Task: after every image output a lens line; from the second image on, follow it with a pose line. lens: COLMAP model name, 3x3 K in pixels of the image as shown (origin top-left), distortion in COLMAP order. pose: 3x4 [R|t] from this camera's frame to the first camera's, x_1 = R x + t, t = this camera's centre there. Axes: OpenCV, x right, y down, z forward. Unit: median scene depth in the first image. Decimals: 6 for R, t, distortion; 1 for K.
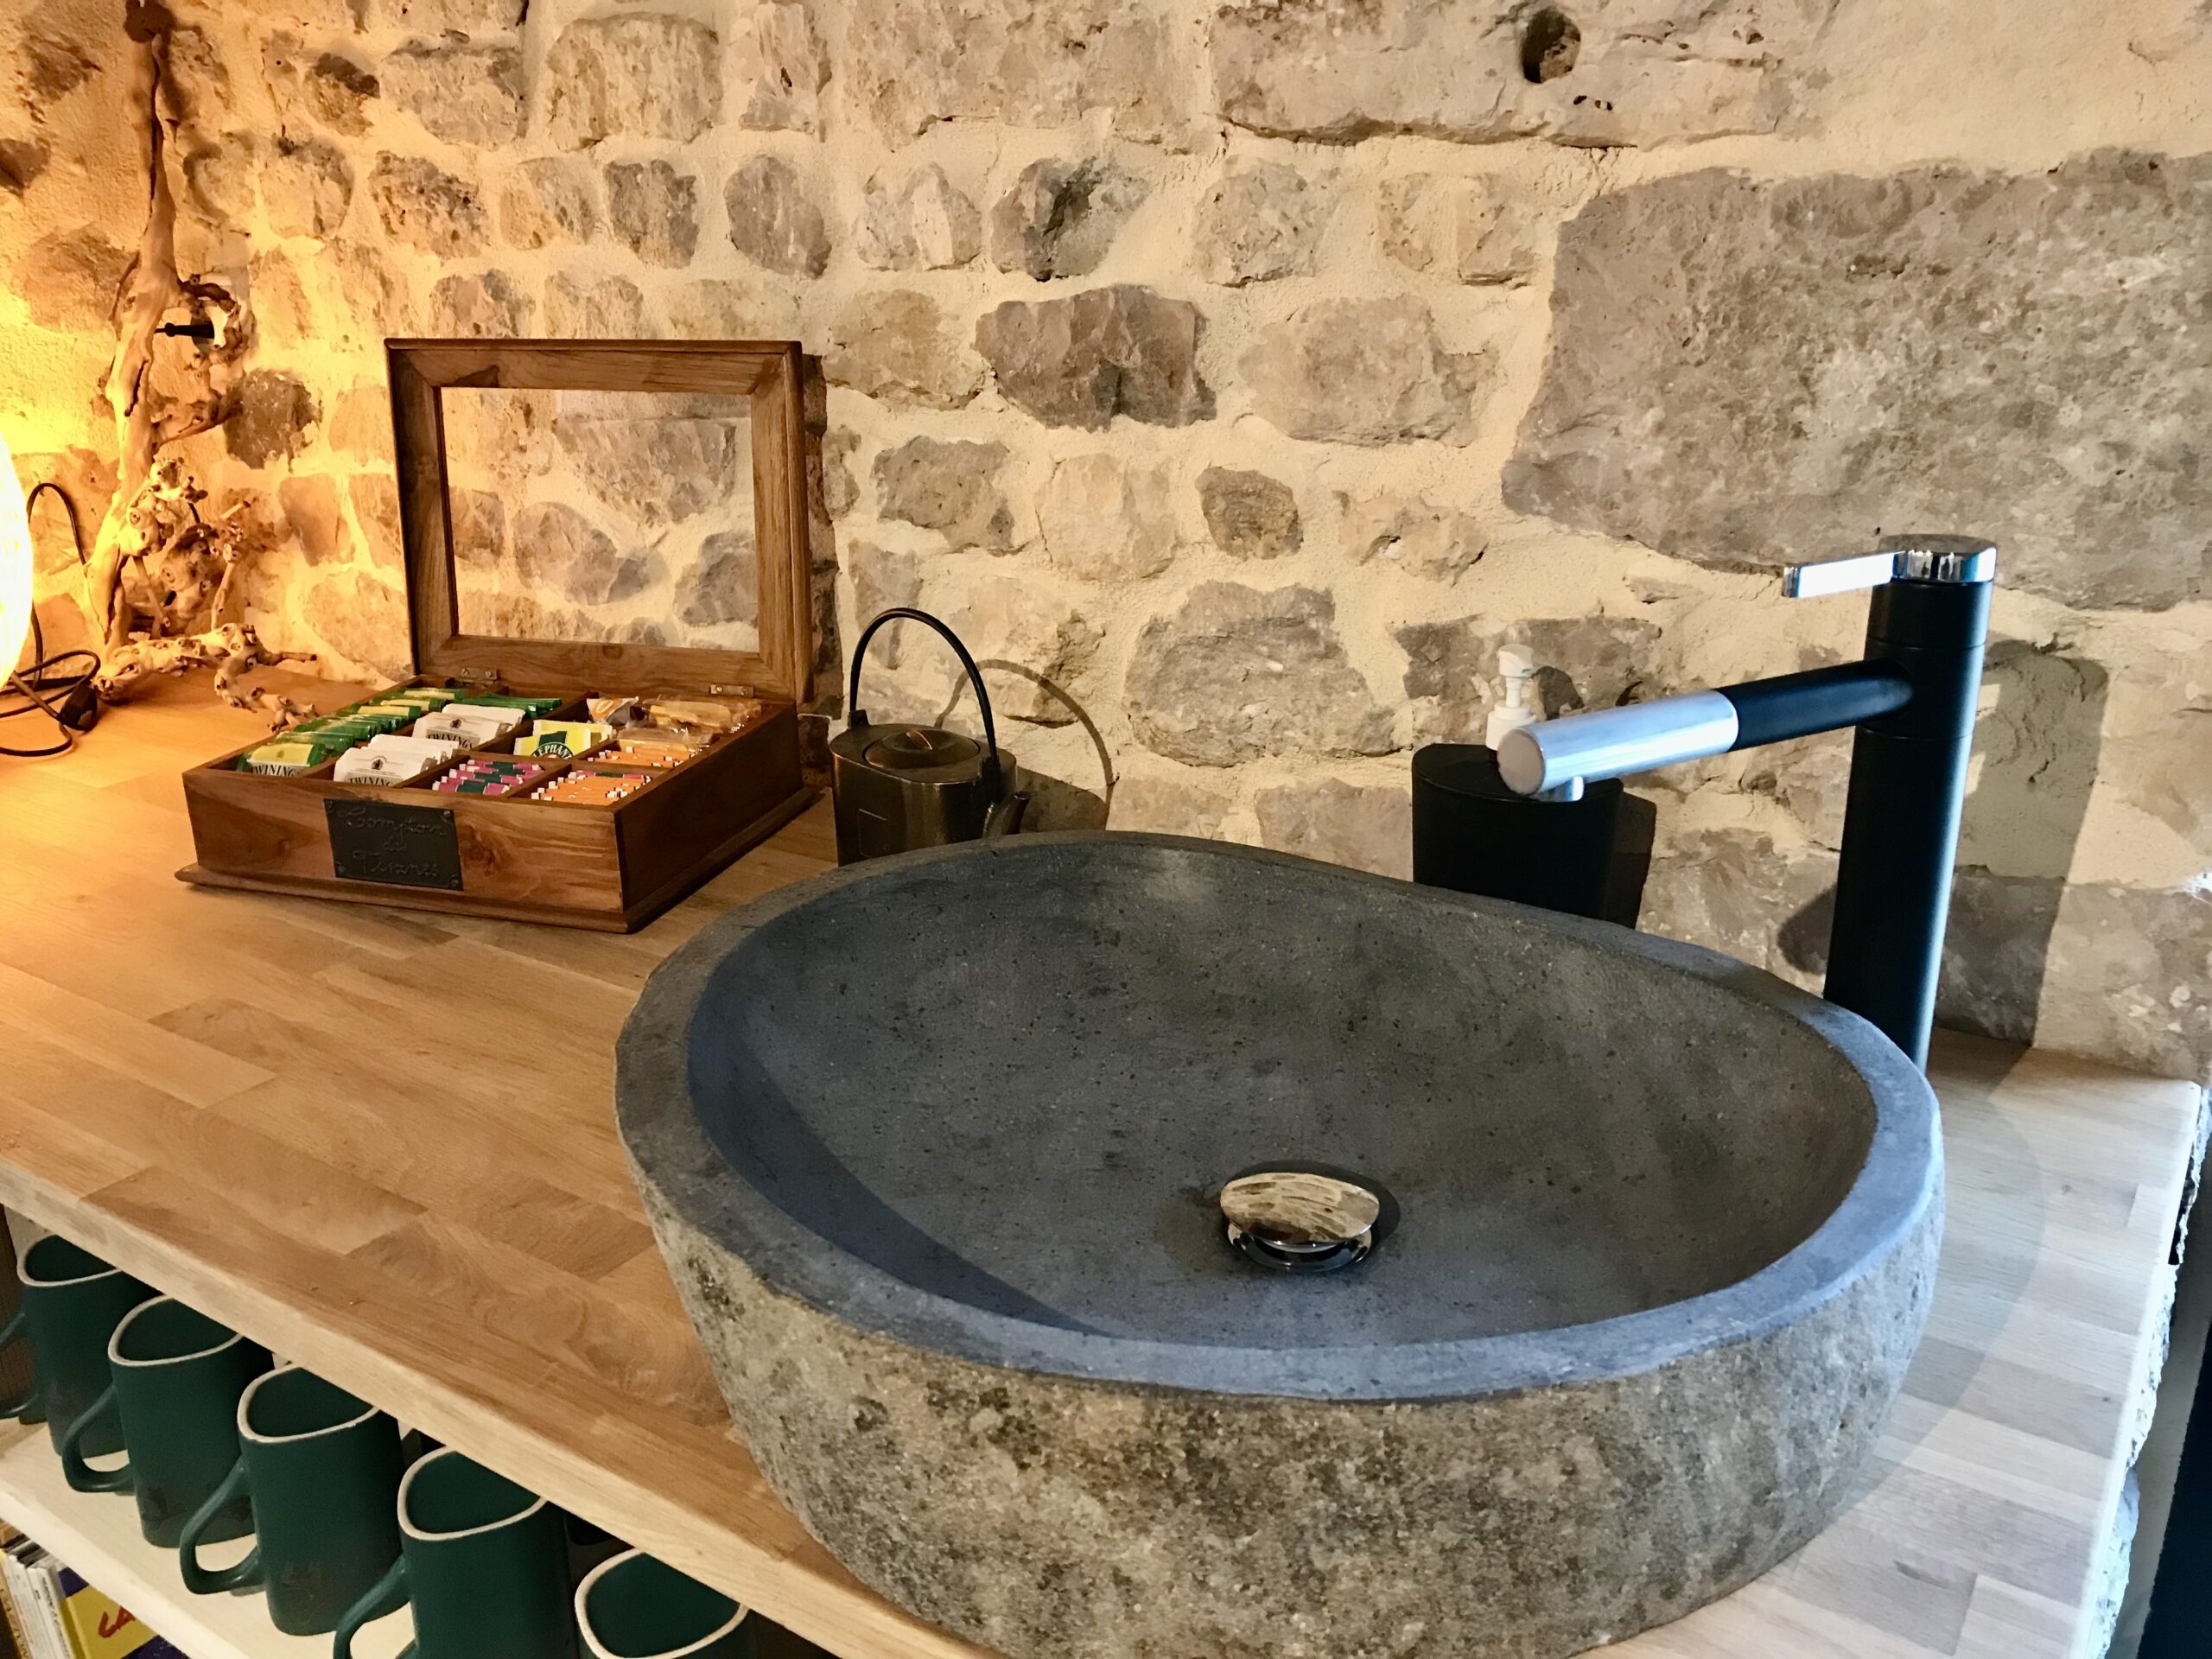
lens RADIAL K [[1813.5, 0, 1114.3], [0, 1813.5, 825.7], [0, 0, 1]] dist [0.009329, -0.023769]
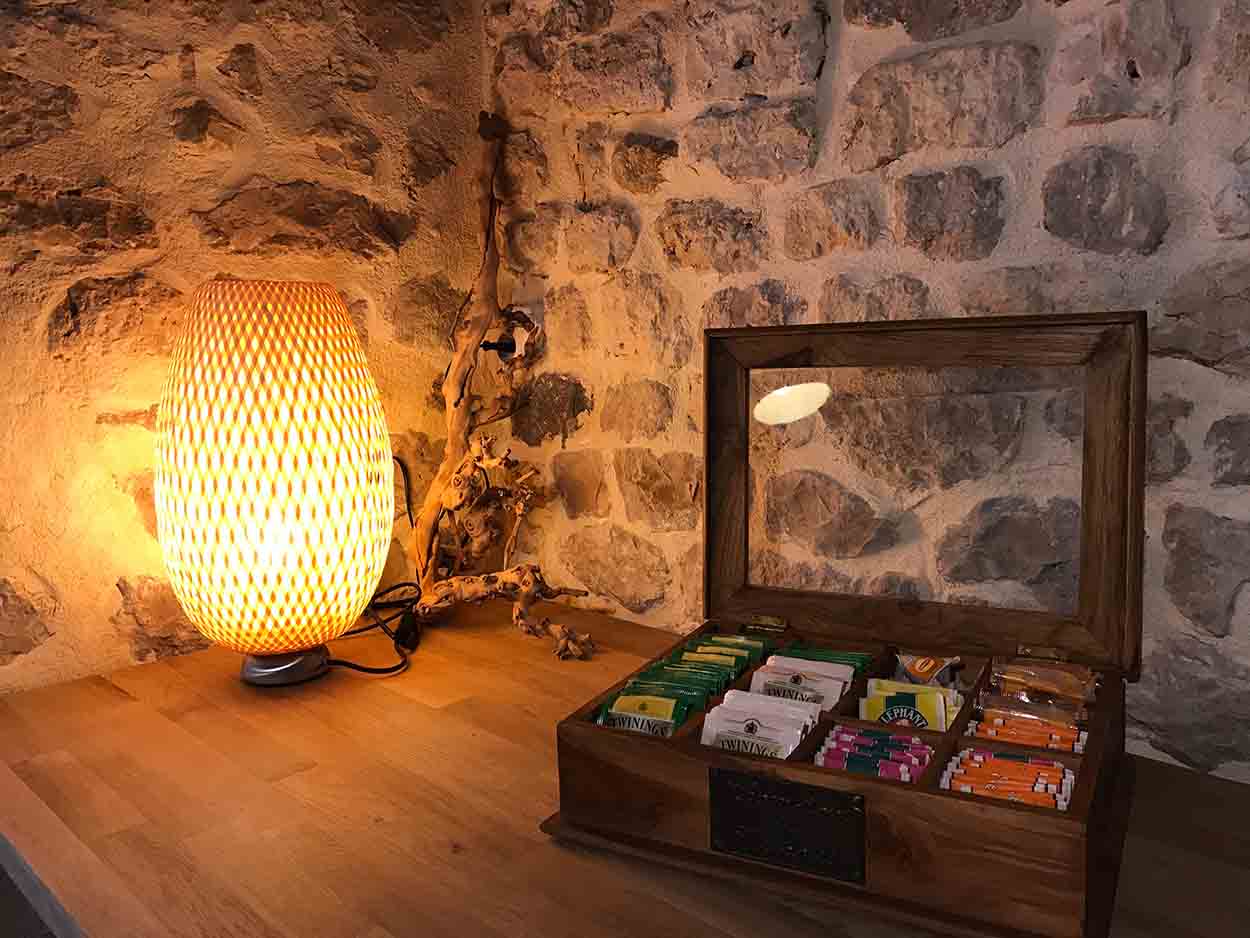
lens RADIAL K [[1024.8, 0, 615.6], [0, 1024.8, 466.5], [0, 0, 1]] dist [0.009329, -0.023769]
pose [[0.973340, 0.003234, -0.229346, -0.290722], [-0.047006, 0.981490, -0.185655, -0.054614], [0.224501, 0.191486, 0.955475, 0.357310]]
